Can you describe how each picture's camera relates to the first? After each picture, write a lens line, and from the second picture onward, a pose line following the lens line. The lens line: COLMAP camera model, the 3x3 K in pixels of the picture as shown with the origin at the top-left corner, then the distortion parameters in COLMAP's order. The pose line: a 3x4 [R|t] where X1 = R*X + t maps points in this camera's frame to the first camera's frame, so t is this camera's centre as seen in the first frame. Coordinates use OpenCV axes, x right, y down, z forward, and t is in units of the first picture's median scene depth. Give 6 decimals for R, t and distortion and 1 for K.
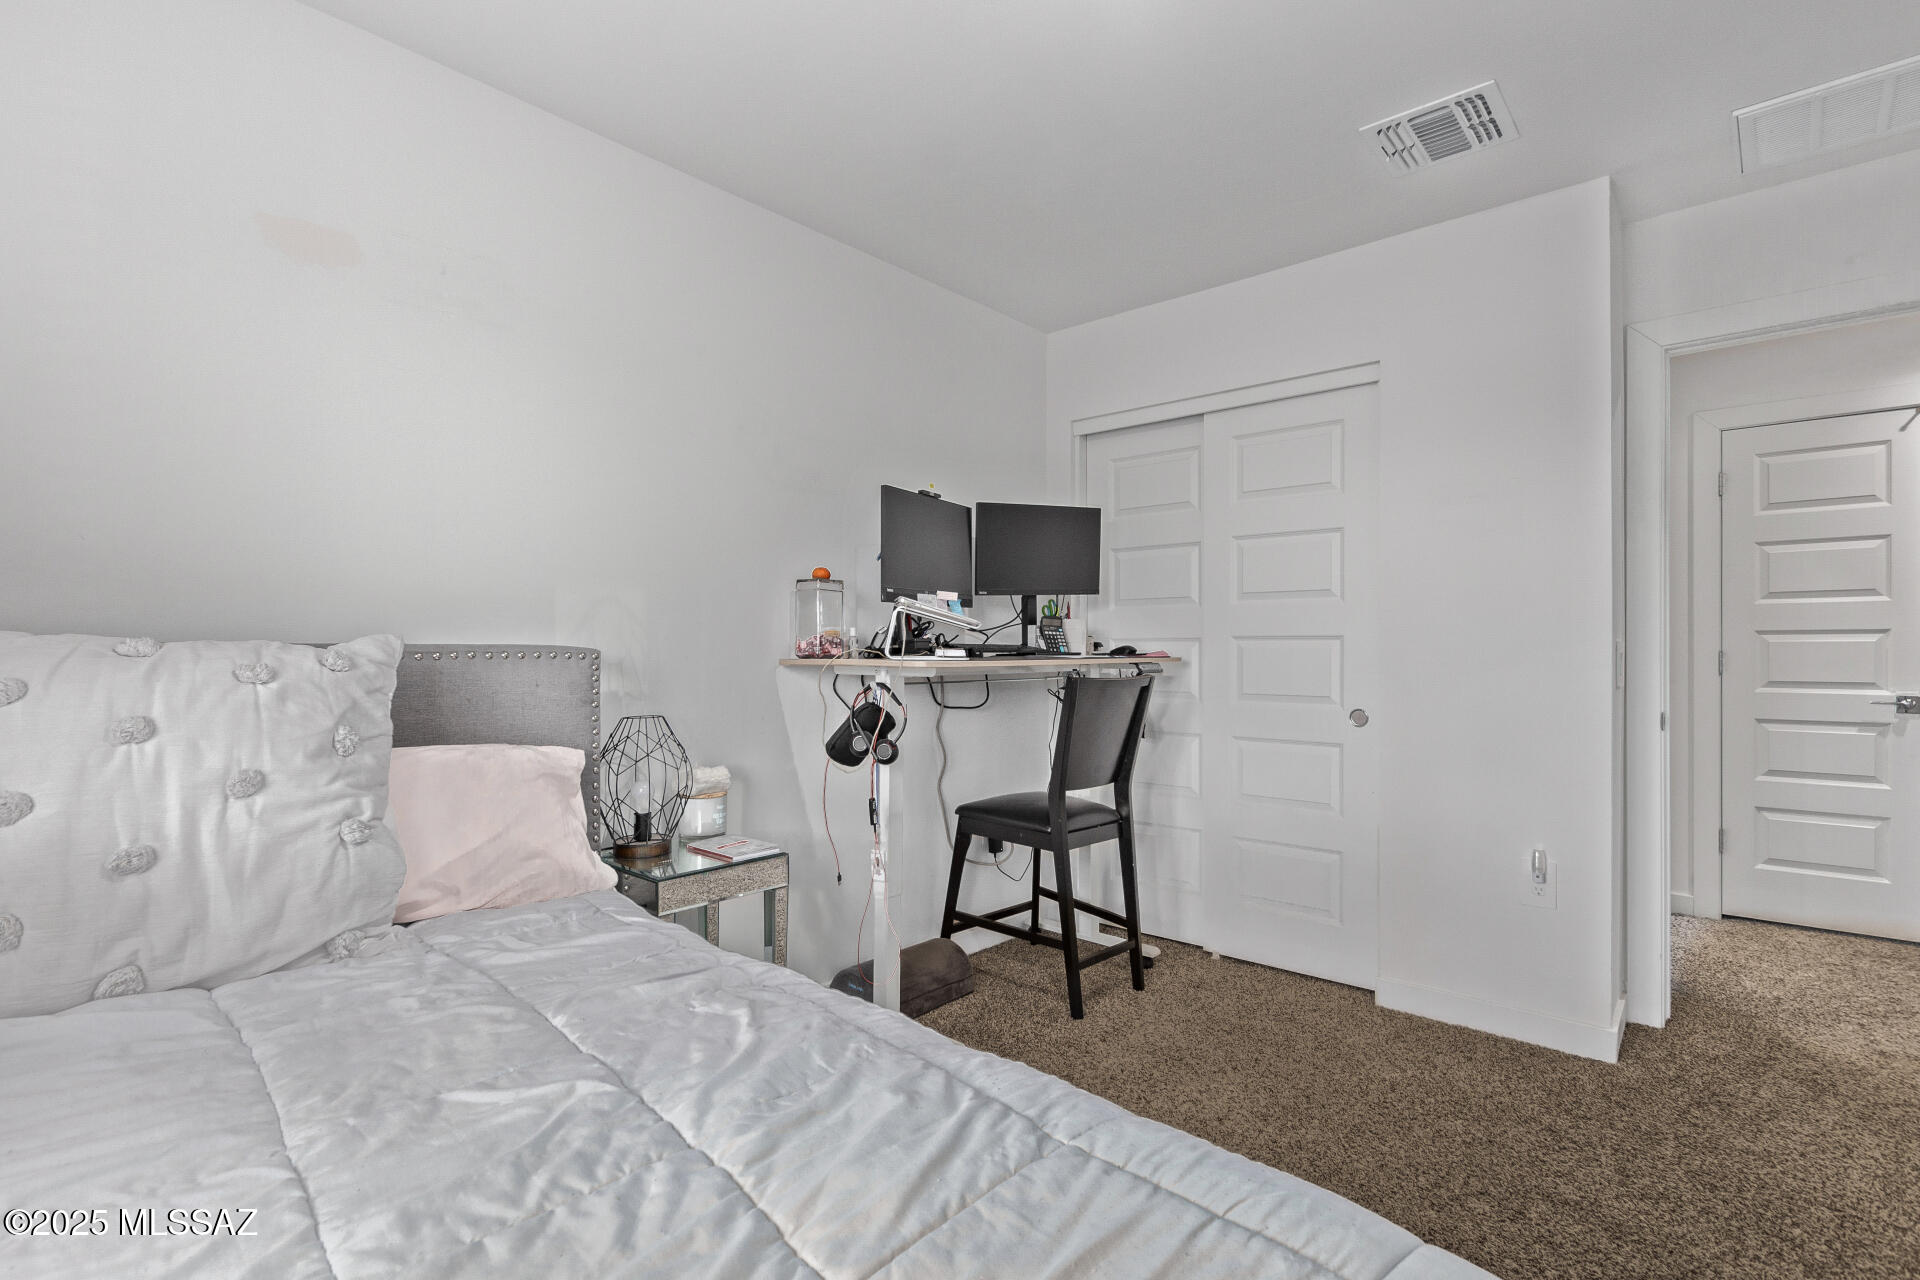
lens RADIAL K [[890.7, 0, 959.3], [0, 890.7, 638.8], [0, 0, 1]] dist [0.003446, -0.001234]
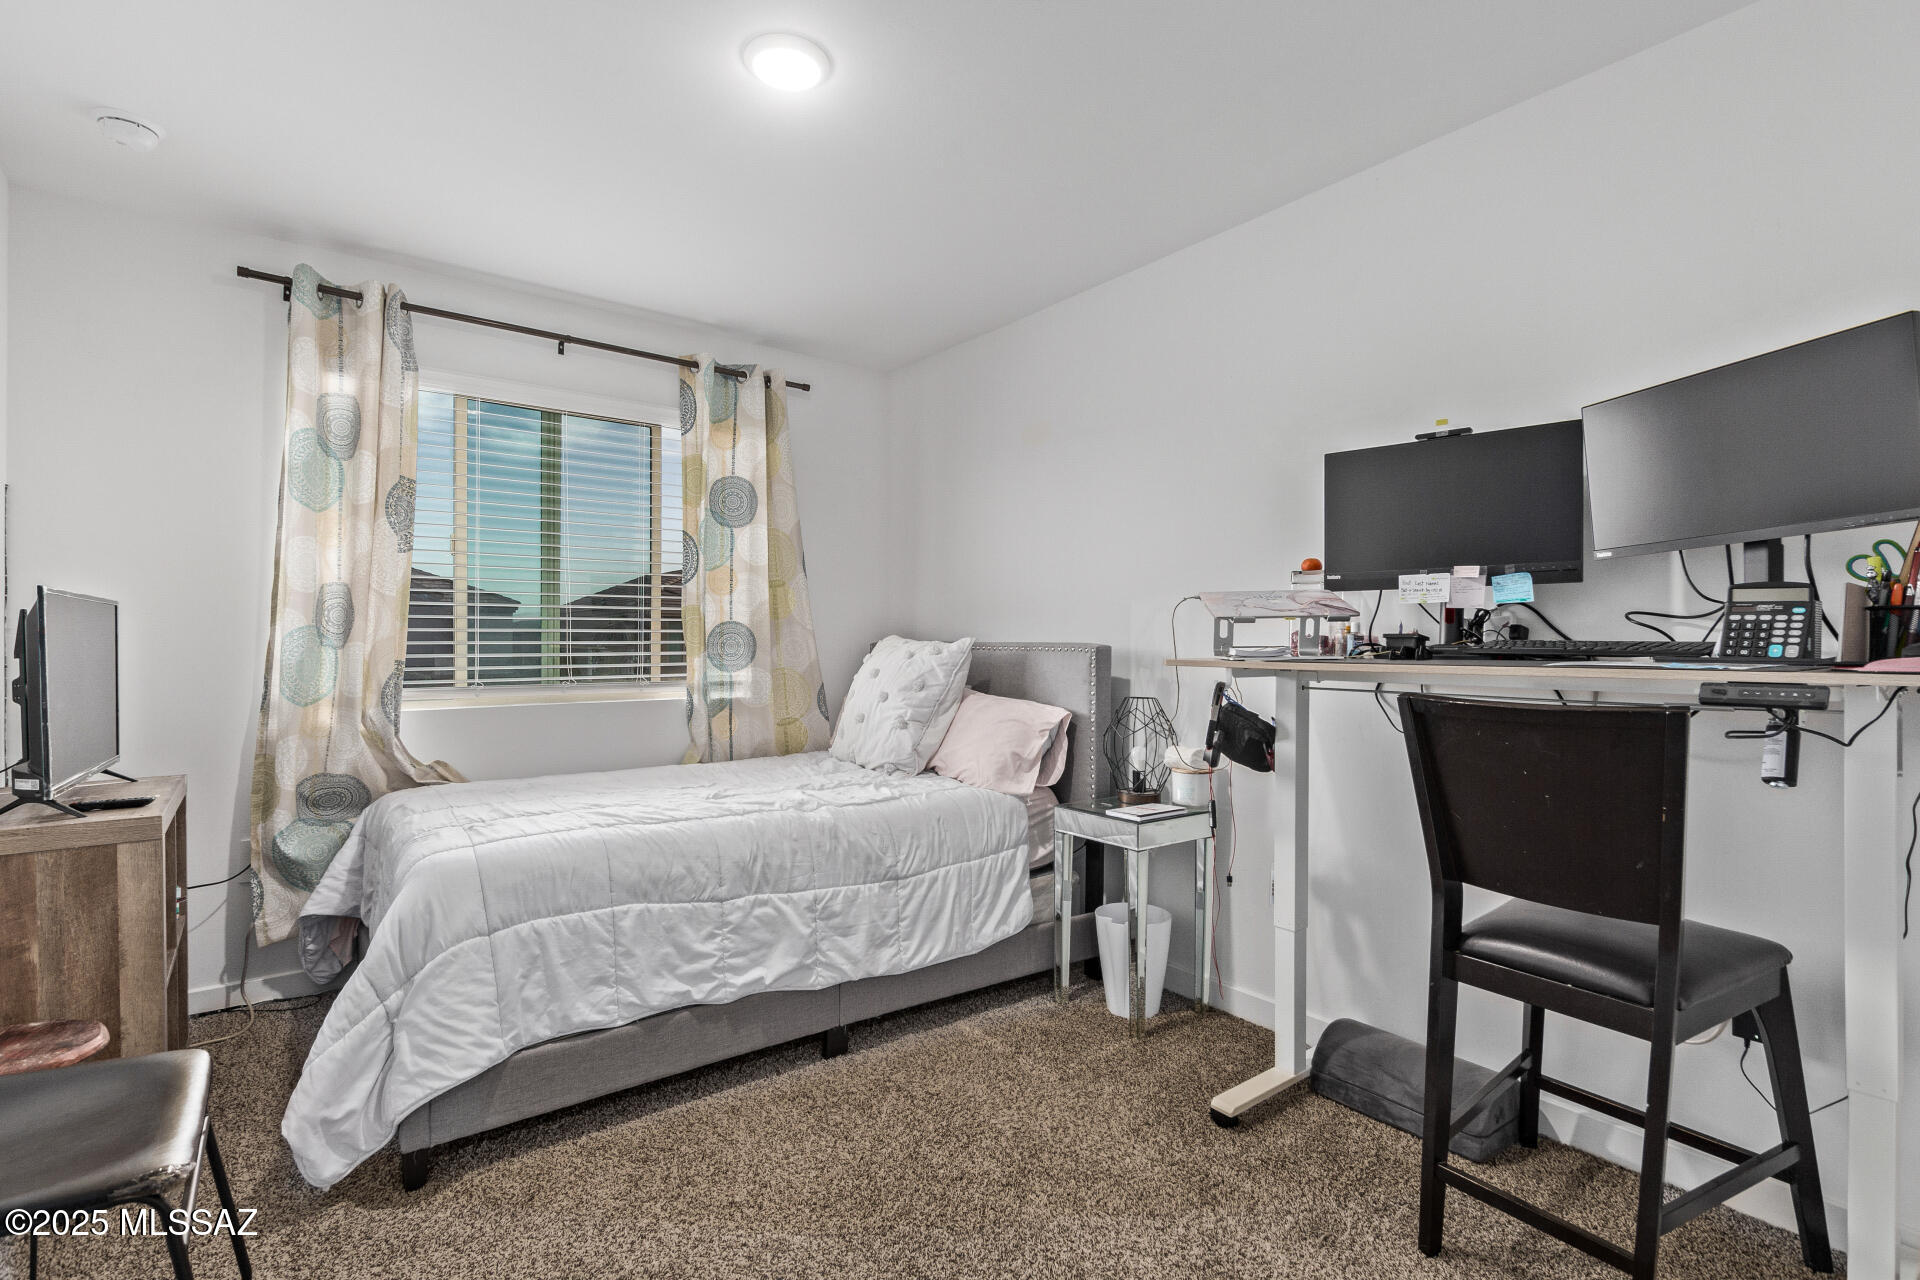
lens RADIAL K [[890.7, 0, 959.5], [0, 890.7, 649.9], [0, 0, 1]] dist [0.003446, -0.001234]
pose [[-0.196885, -0.003420, -0.980421, 0.974214], [-0.006319, 0.999978, -0.002219, 0.021149], [0.980406, 0.005759, -0.196902, 0.986537]]
